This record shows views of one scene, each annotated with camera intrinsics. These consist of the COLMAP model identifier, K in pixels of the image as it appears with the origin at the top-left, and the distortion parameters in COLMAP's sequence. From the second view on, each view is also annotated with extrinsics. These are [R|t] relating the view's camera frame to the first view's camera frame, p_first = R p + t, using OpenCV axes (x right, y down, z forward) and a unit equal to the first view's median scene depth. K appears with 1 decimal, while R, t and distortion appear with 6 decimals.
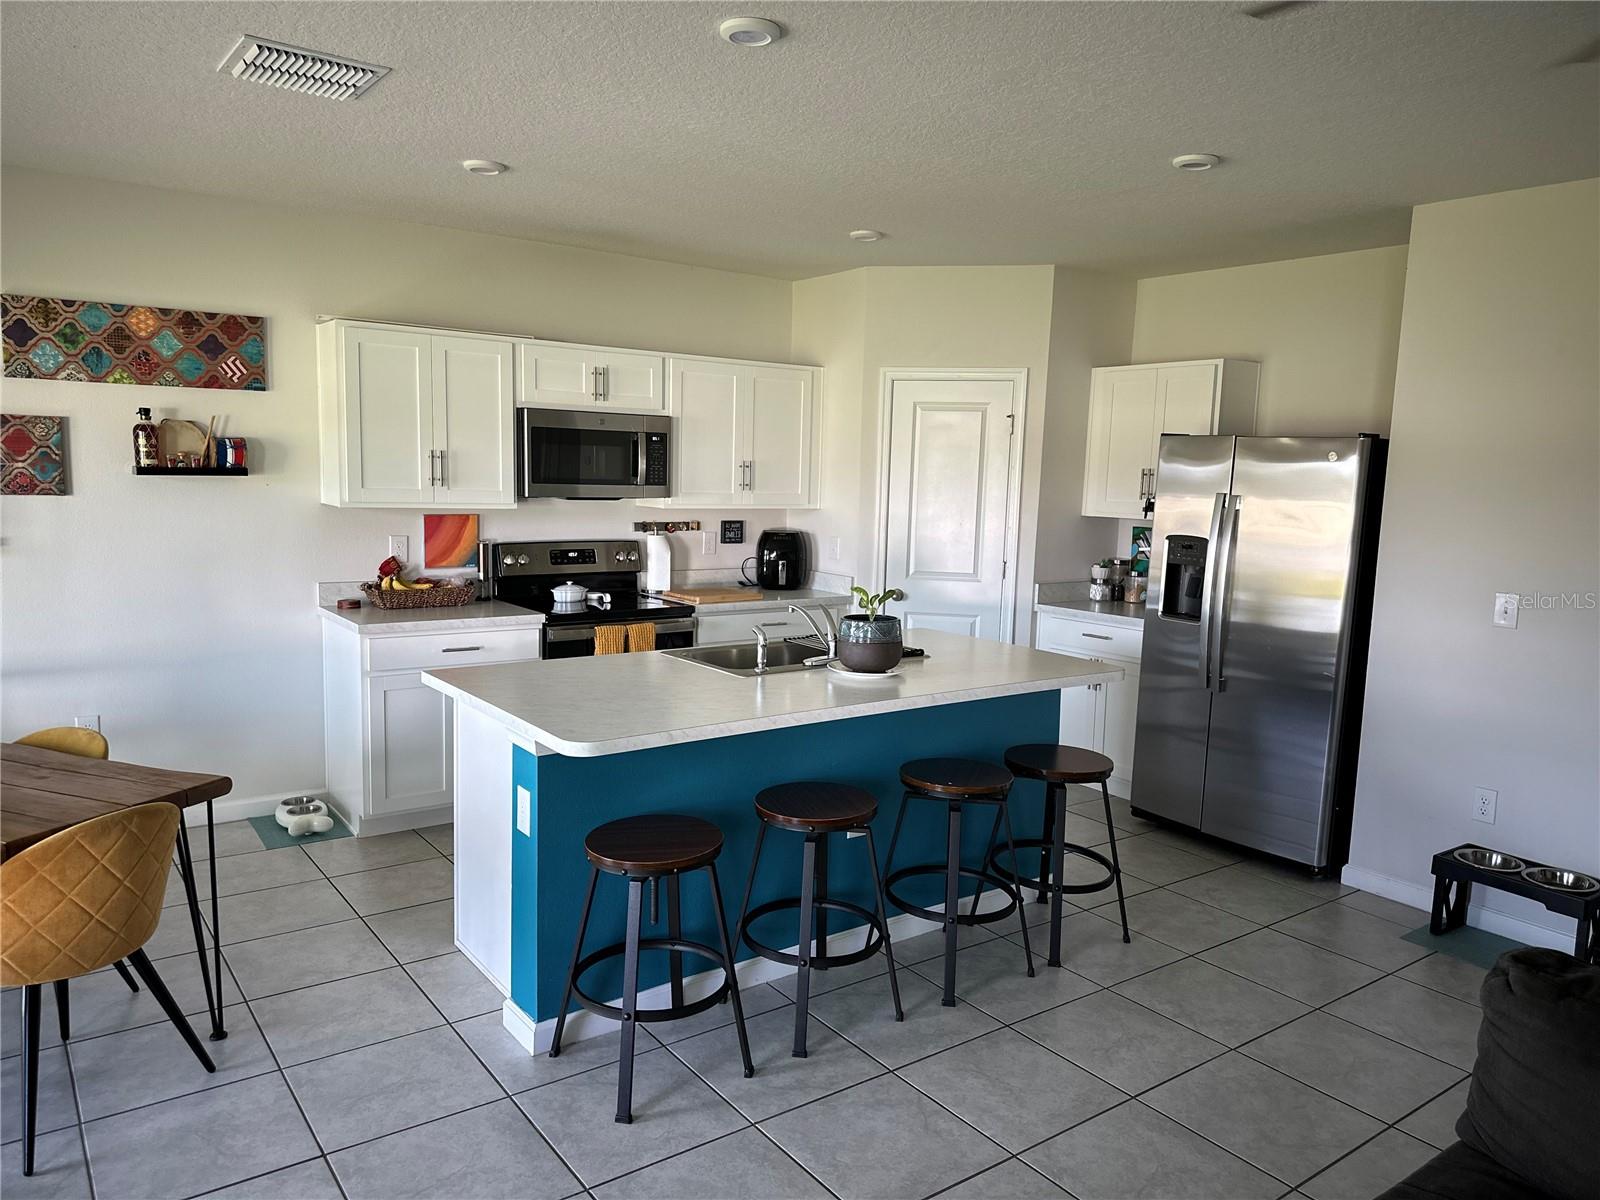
lens RADIAL K [[1109.2, 0, 789.5], [0, 1109.2, 608.8], [0, 0, 1]] dist [0.004002, -0.034429]
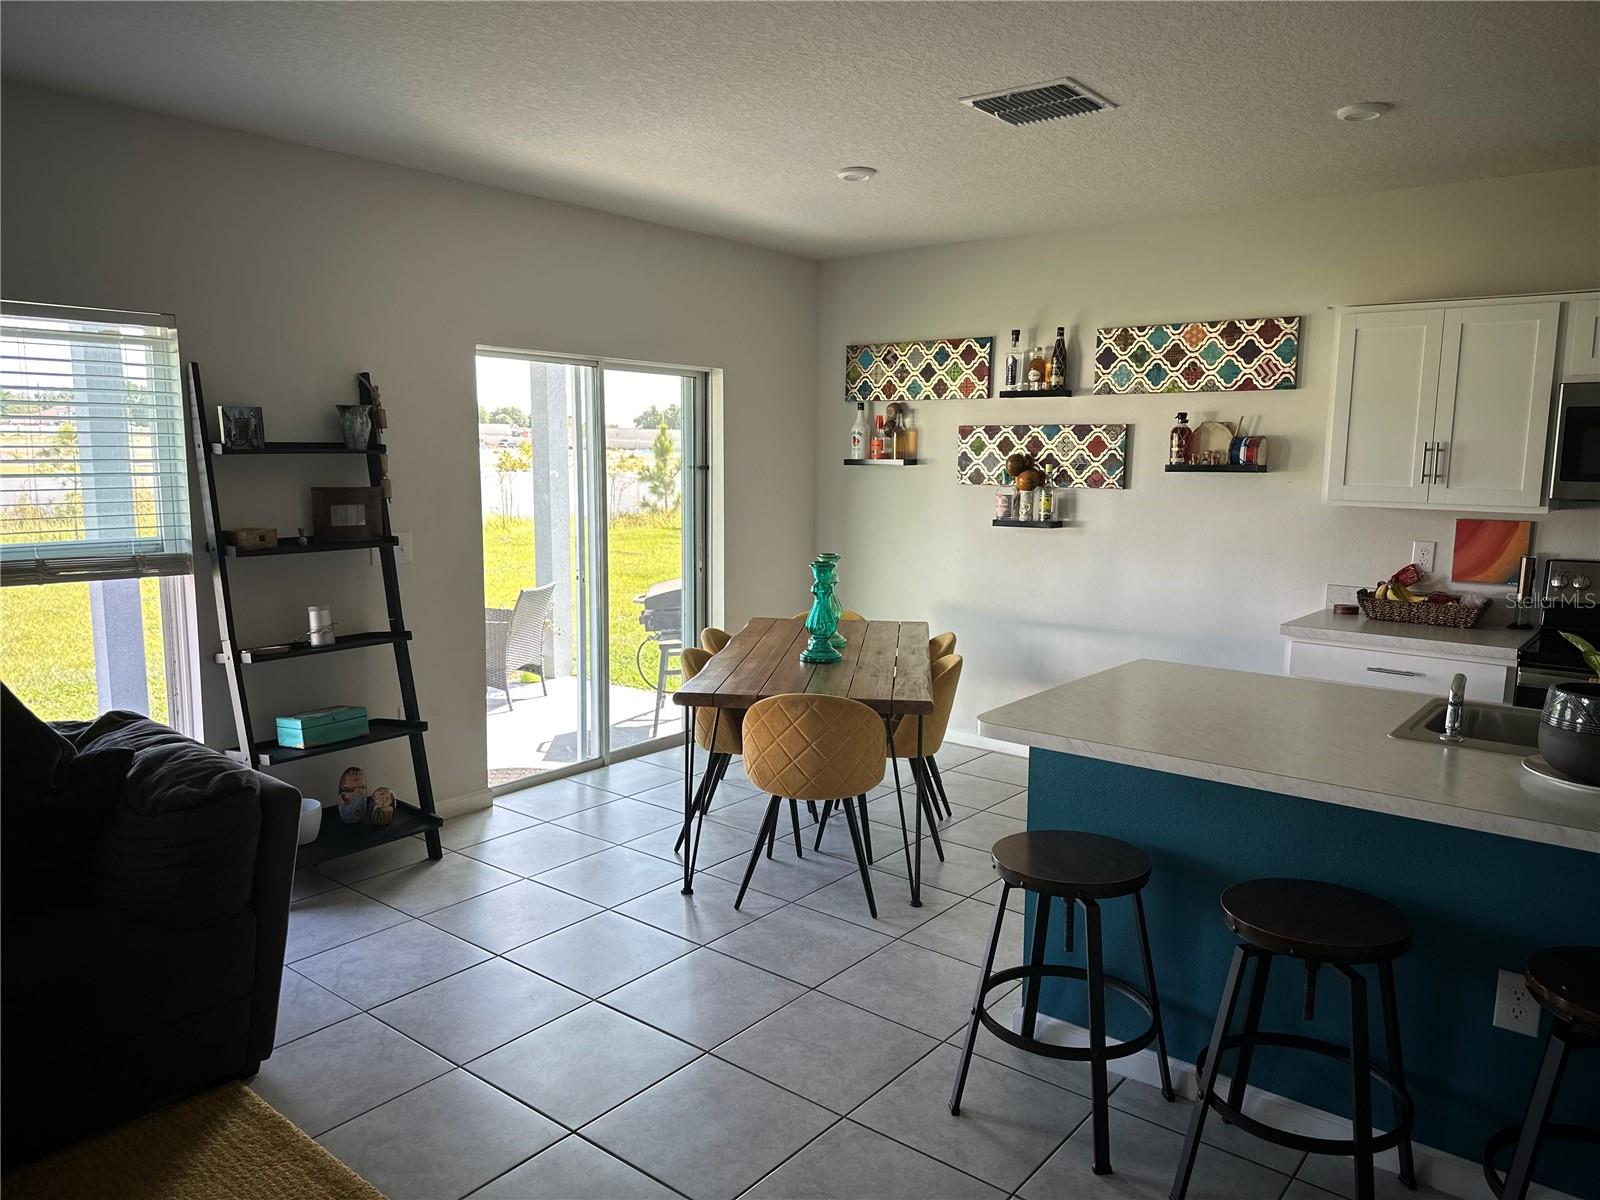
lens RADIAL K [[1109.2, 0, 789.5], [0, 1109.2, 608.8], [0, 0, 1]] dist [0.004002, -0.034429]
pose [[0.225959, 0.107868, -0.968146, 0.428241], [-0.125572, 0.988784, 0.080859, -0.022864], [0.966009, 0.103301, 0.236970, 0.343890]]
